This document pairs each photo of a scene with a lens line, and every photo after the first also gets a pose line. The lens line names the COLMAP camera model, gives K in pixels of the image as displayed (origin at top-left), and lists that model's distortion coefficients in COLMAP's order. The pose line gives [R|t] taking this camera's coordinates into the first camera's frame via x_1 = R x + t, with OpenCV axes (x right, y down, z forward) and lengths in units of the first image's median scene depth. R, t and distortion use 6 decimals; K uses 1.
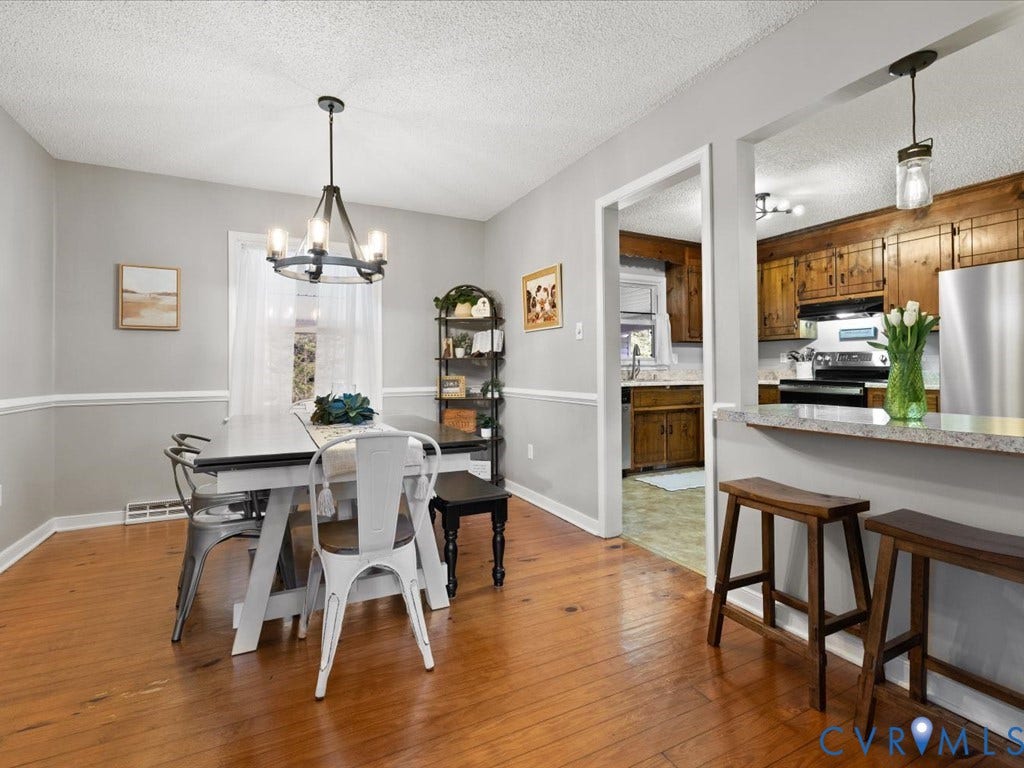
lens RADIAL K [[490.5, 0, 520.7], [0, 490.5, 363.1], [0, 0, 1]] dist [0.001632, 0.000298]
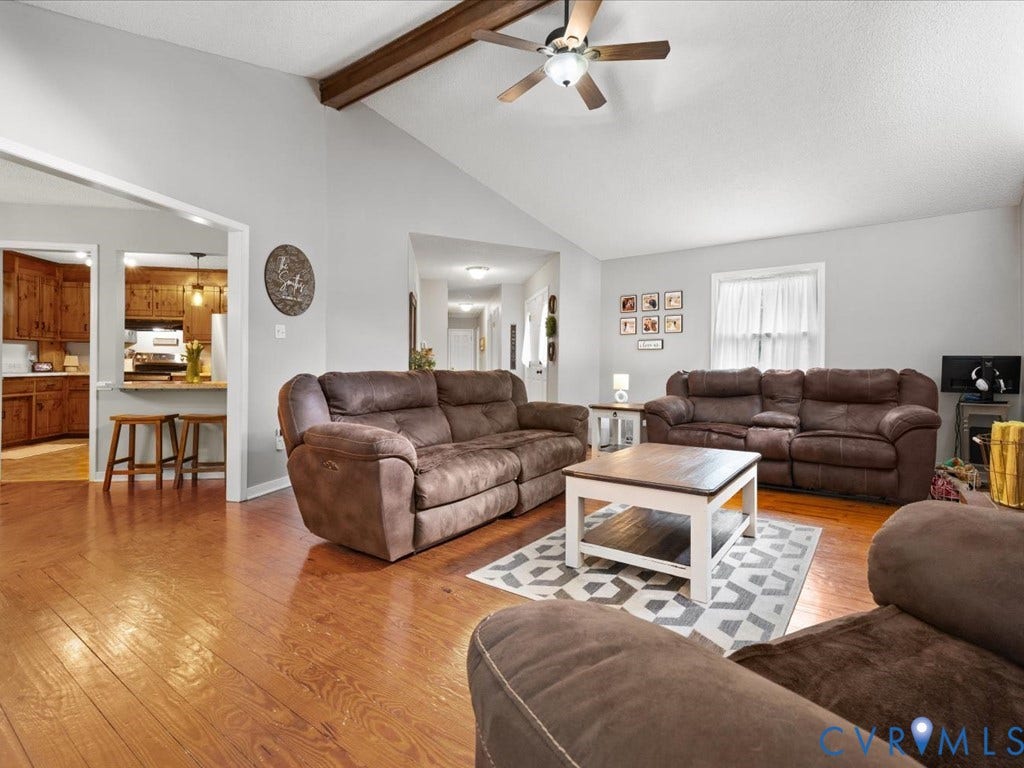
lens RADIAL K [[490.5, 0, 520.7], [0, 490.5, 363.1], [0, 0, 1]] dist [0.001632, 0.000298]
pose [[0.317014, 0.011323, 0.948353, -0.430167], [-0.019633, 0.999793, -0.005375, -0.006196], [-0.948218, -0.016915, 0.317170, -0.557999]]
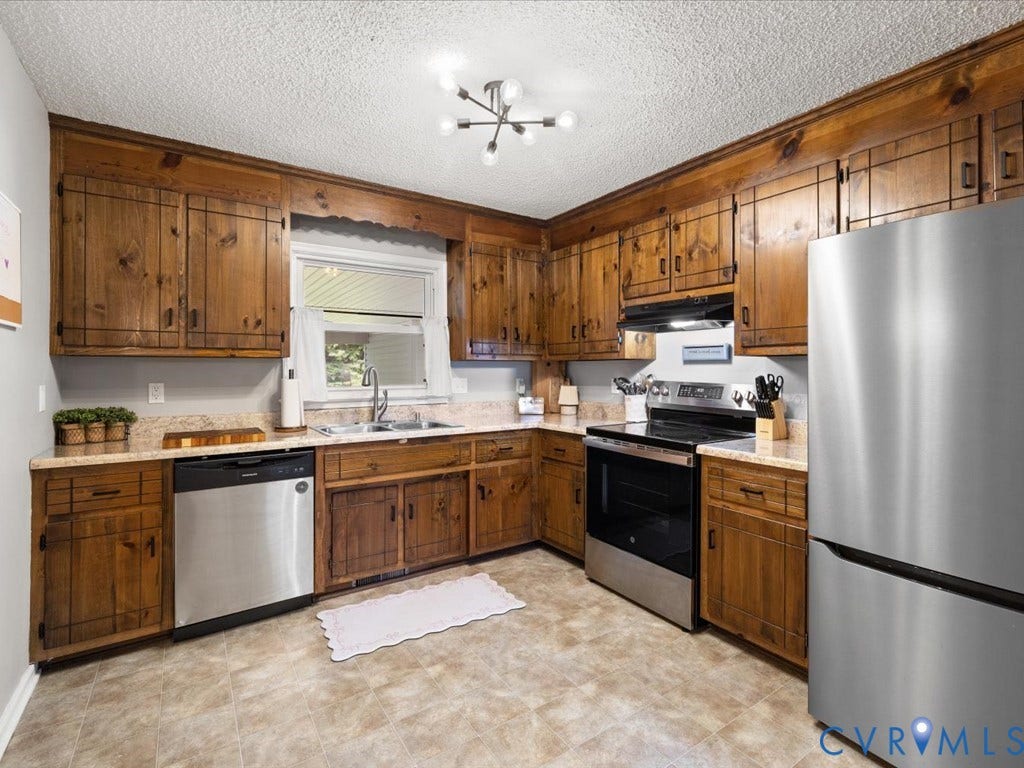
lens RADIAL K [[488.1, 0, 521.3], [0, 488.1, 367.0], [0, 0, 1]] dist [-0.000671, 0.000372]
pose [[0.993008, 0.004746, 0.117955, 0.381753], [-0.005310, 0.999976, 0.004465, -0.044944], [-0.117931, -0.005060, 0.993009, 0.410664]]
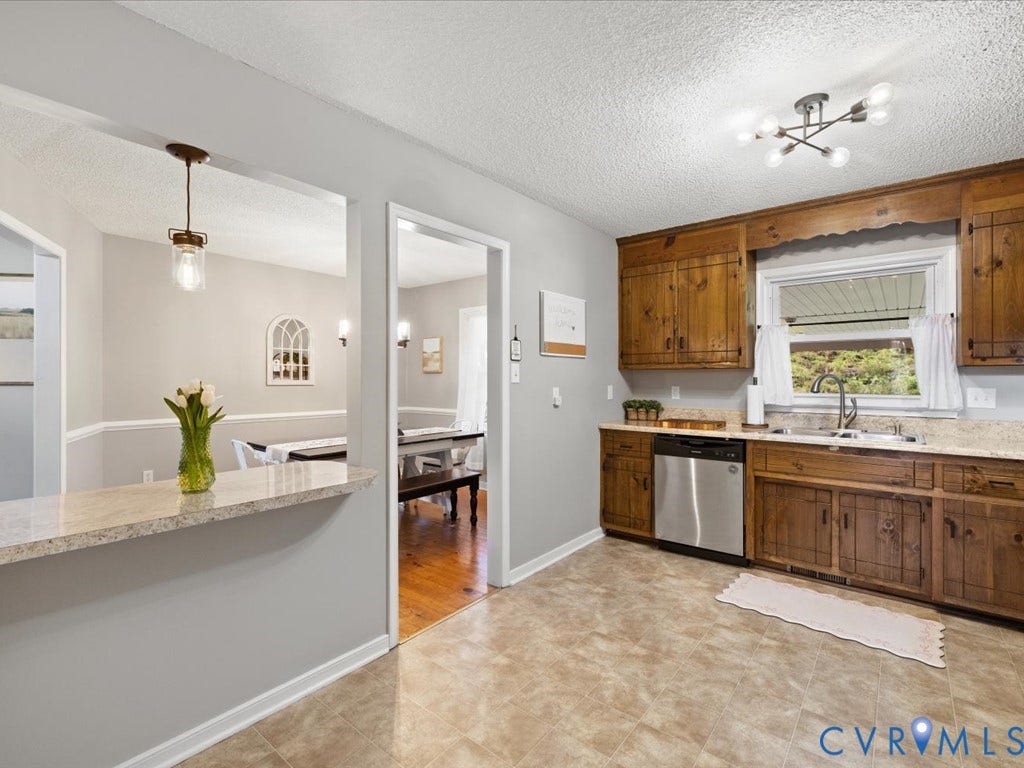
lens RADIAL K [[480.3, 0, 518.6], [0, 480.3, 379.0], [0, 0, 1]] dist [-0.000572, 0.000015]
pose [[0.400295, 0.007905, -0.916352, 0.700144], [0.008154, 0.999892, 0.012187, -0.047026], [0.916350, -0.012350, 0.400187, 0.426292]]
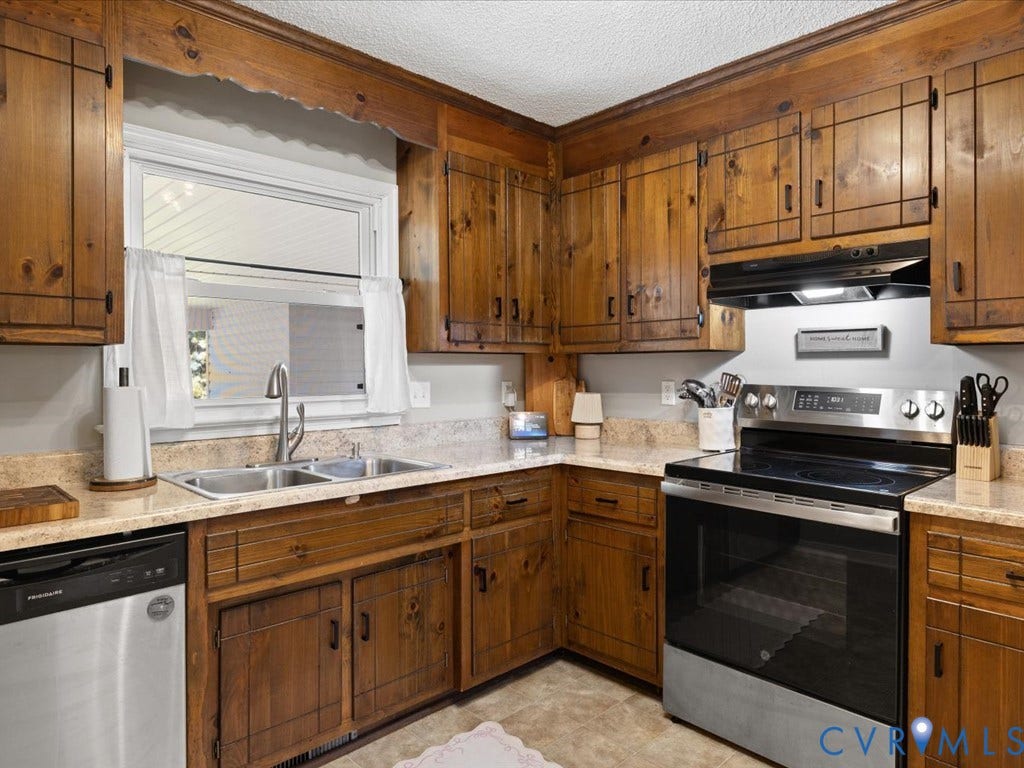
lens RADIAL K [[641.3, 0, 522.3], [0, 641.3, 368.9], [0, 0, 1]] dist [0.005481, 0.001531]
pose [[0.957406, 0.001510, 0.288740, 0.292811], [-0.004500, 0.999943, 0.009692, -0.042155], [-0.288708, -0.010578, 0.957359, 0.583067]]
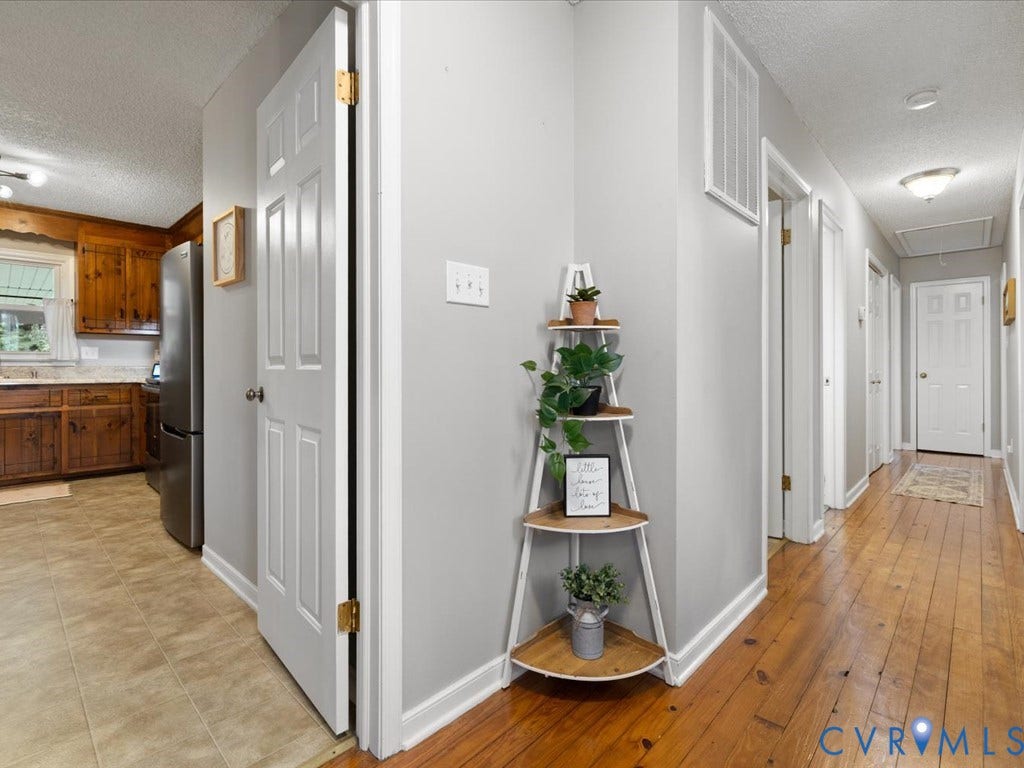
lens RADIAL K [[488.1, 0, 521.3], [0, 488.1, 367.0], [0, 0, 1]] dist [-0.000671, 0.000372]
pose [[0.944570, 0.006030, 0.328255, 0.894371], [-0.010867, 0.999858, 0.012902, -0.004607], [-0.328130, -0.015754, 0.944501, -0.052601]]
